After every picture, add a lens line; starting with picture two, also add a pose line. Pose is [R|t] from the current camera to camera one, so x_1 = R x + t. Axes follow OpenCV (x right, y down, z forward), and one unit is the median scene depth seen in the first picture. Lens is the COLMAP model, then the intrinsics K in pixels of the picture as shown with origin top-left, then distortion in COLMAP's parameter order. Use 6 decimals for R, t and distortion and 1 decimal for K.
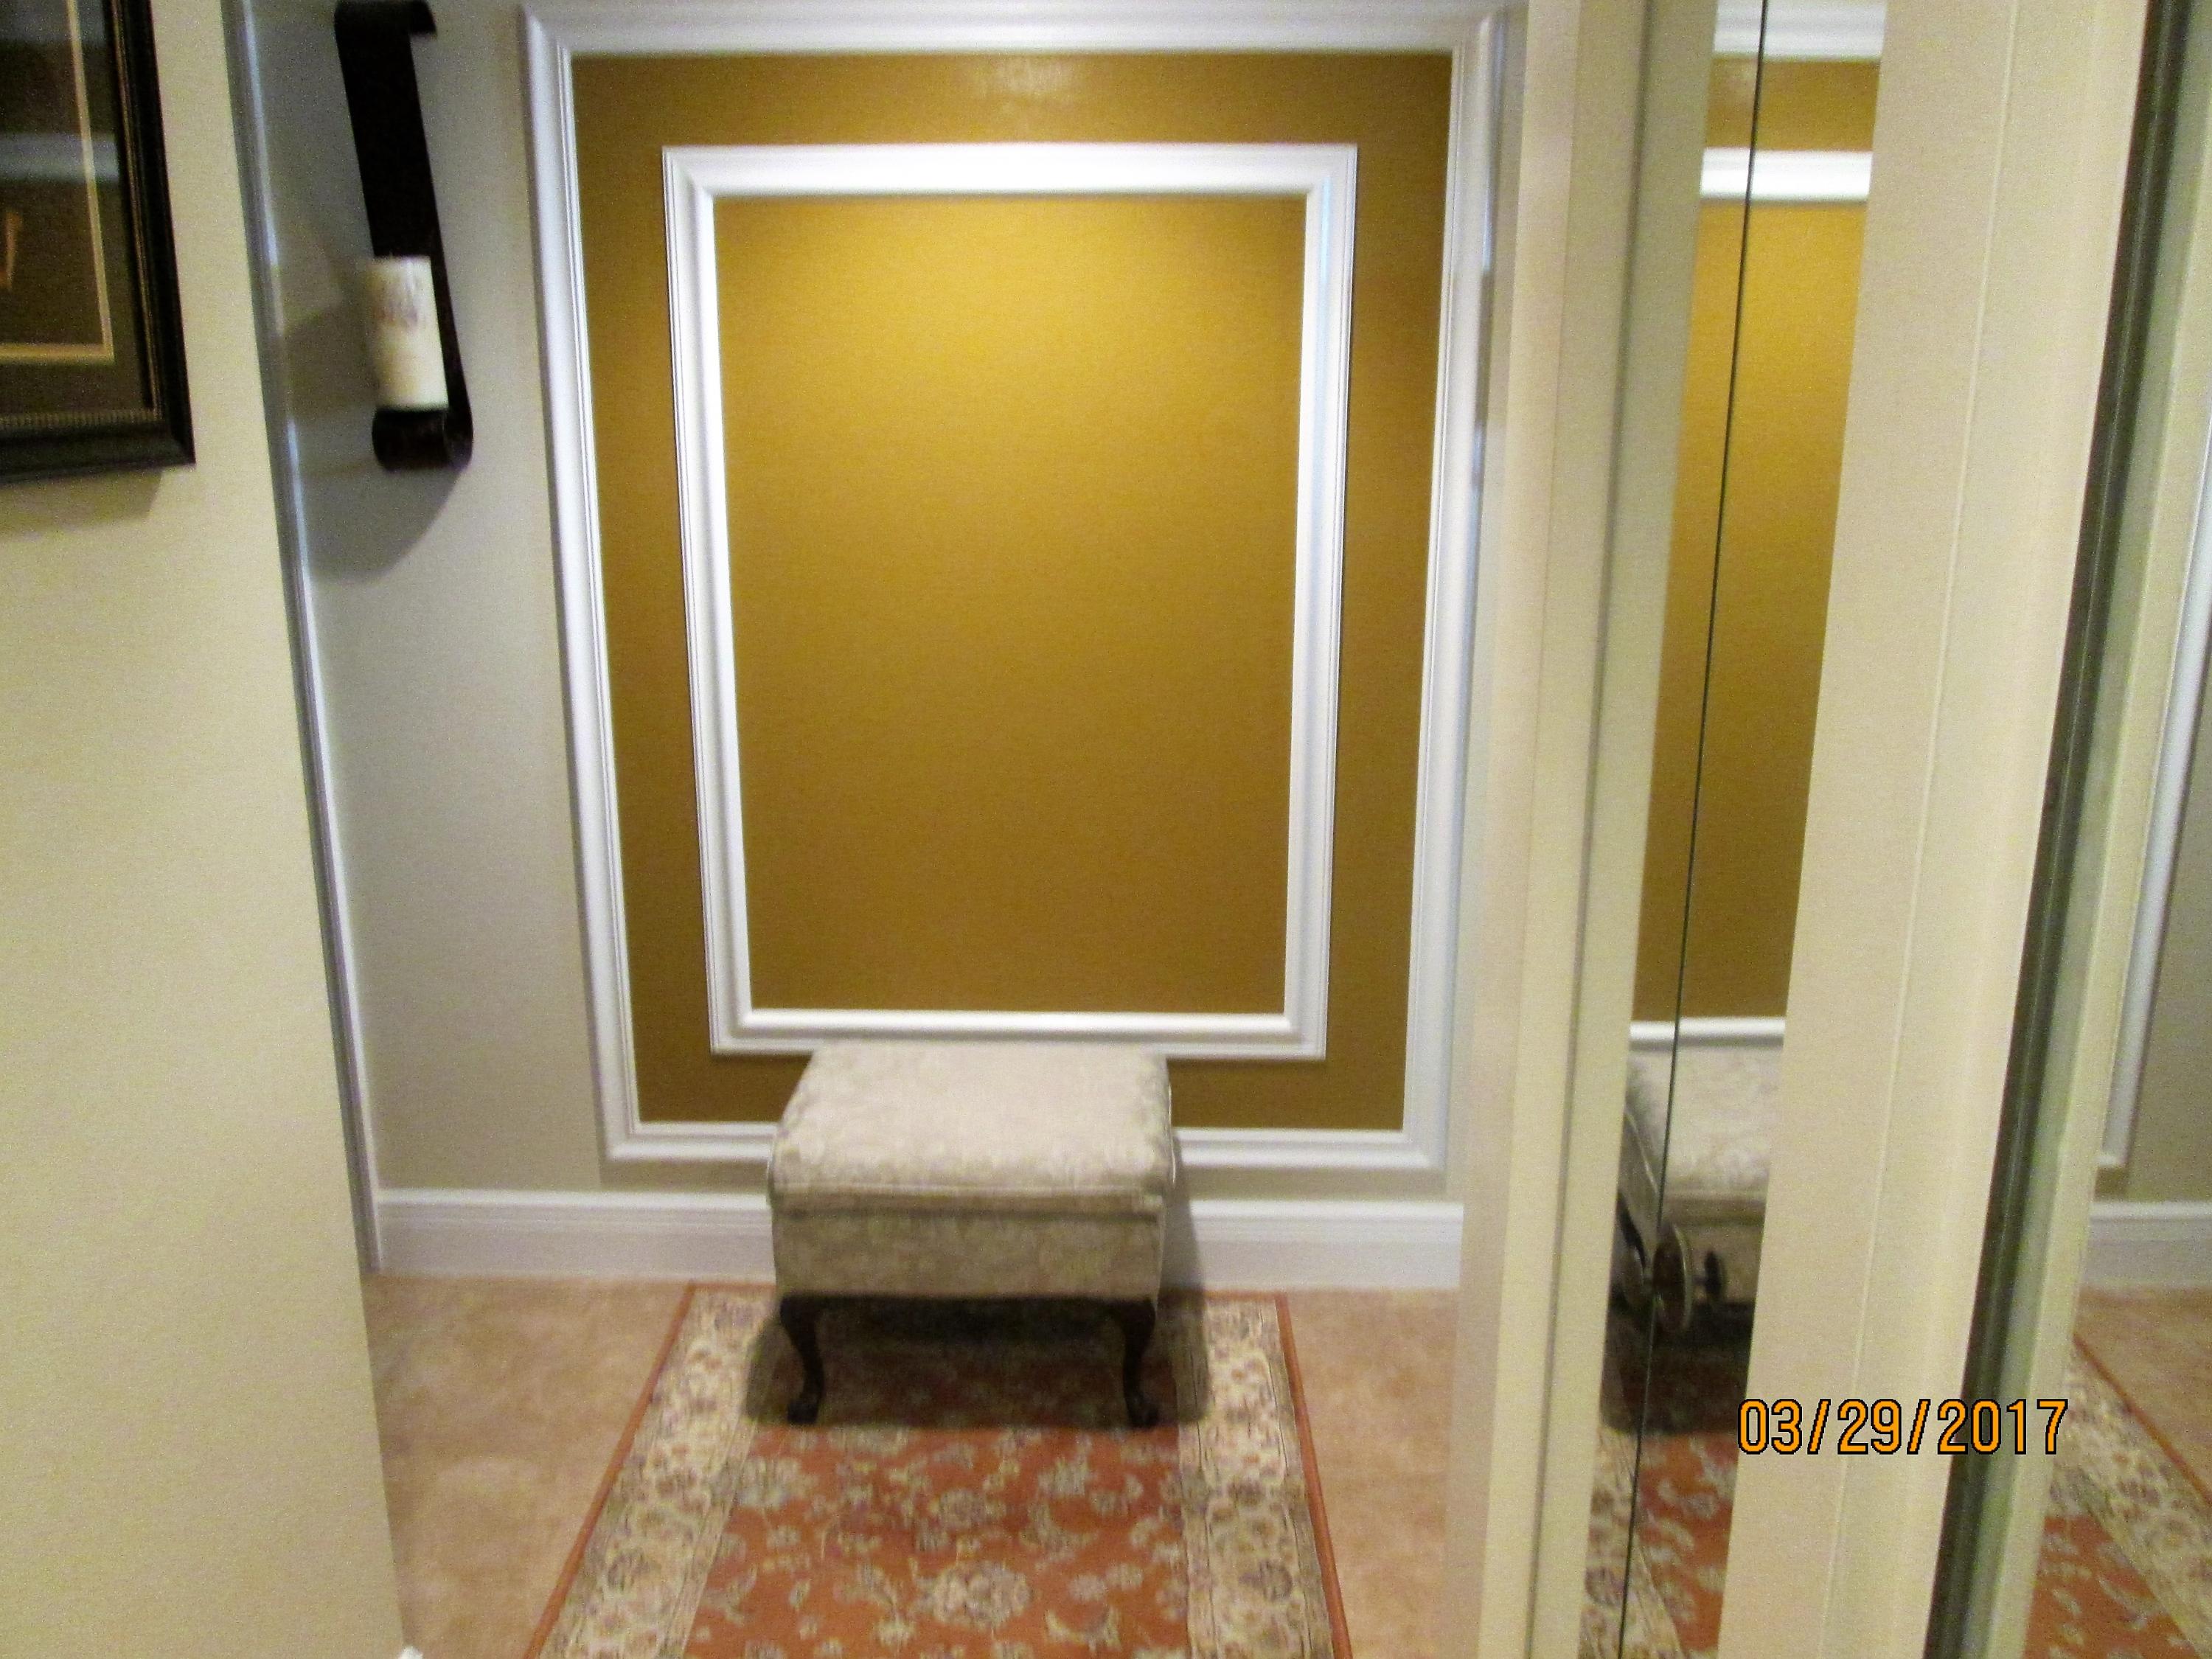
lens RADIAL K [[1850.7, 0, 1103.8], [0, 1850.7, 827.0], [0, 0, 1]] dist [-0.022582, -0.006748]
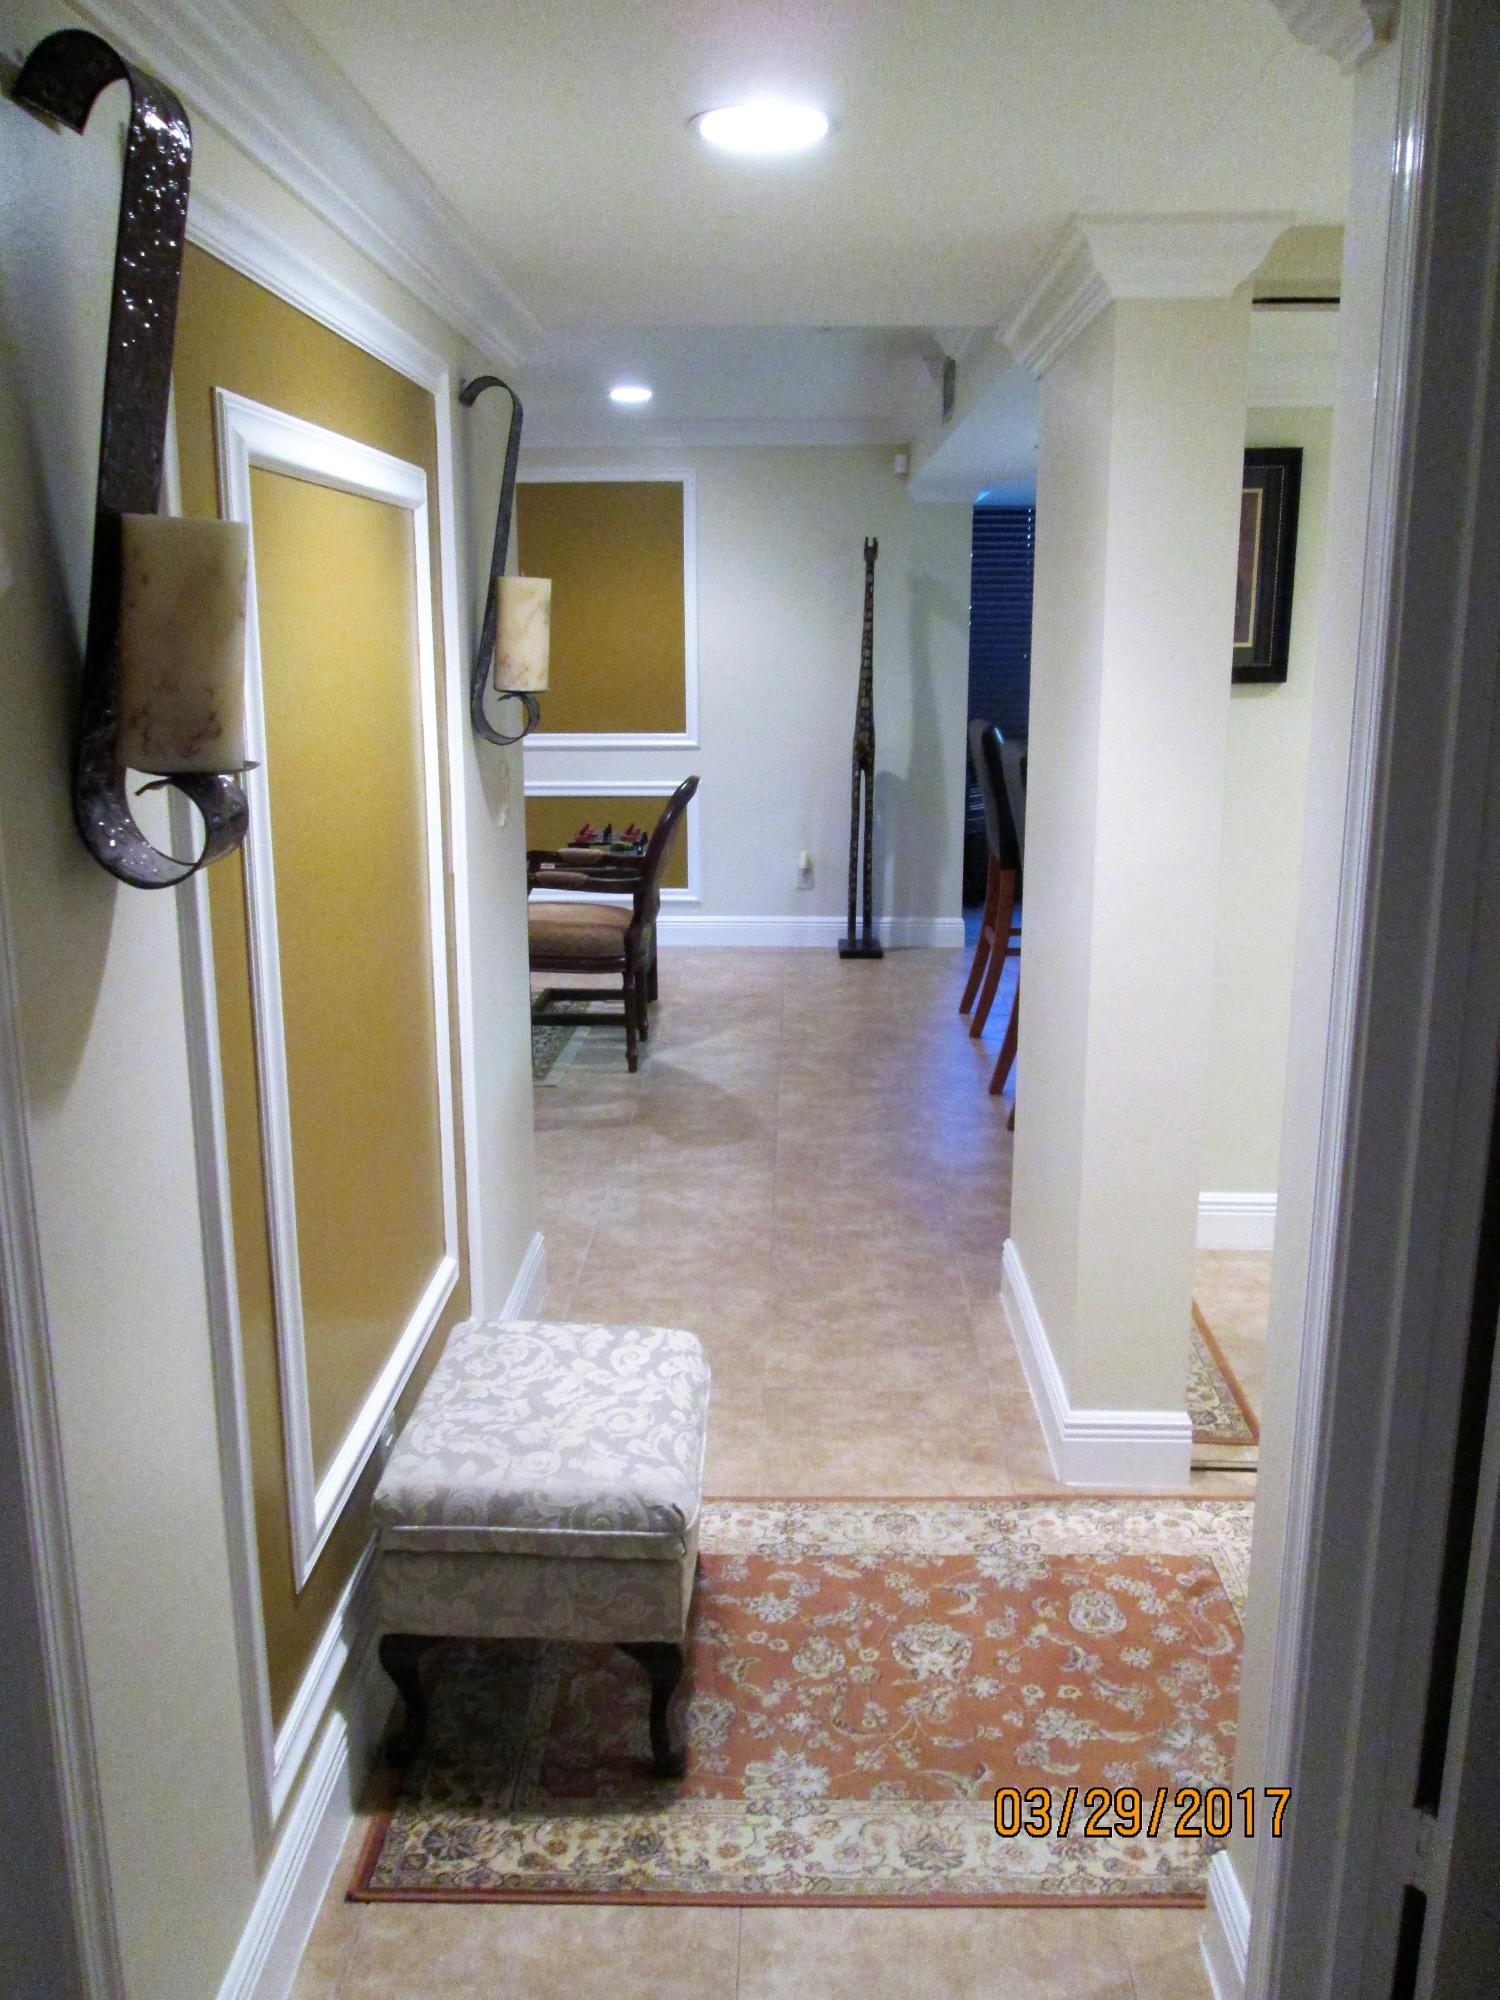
lens RADIAL K [[1673.4, 0, 750.5], [0, 1673.4, 1001.0], [0, 0, 1]] dist [-0.022582, -0.006748]
pose [[0.000060, -0.225282, 0.974294, -0.990008], [0.254499, 0.942217, 0.217849, -0.249066], [-0.967073, 0.247943, 0.057390, 0.882612]]
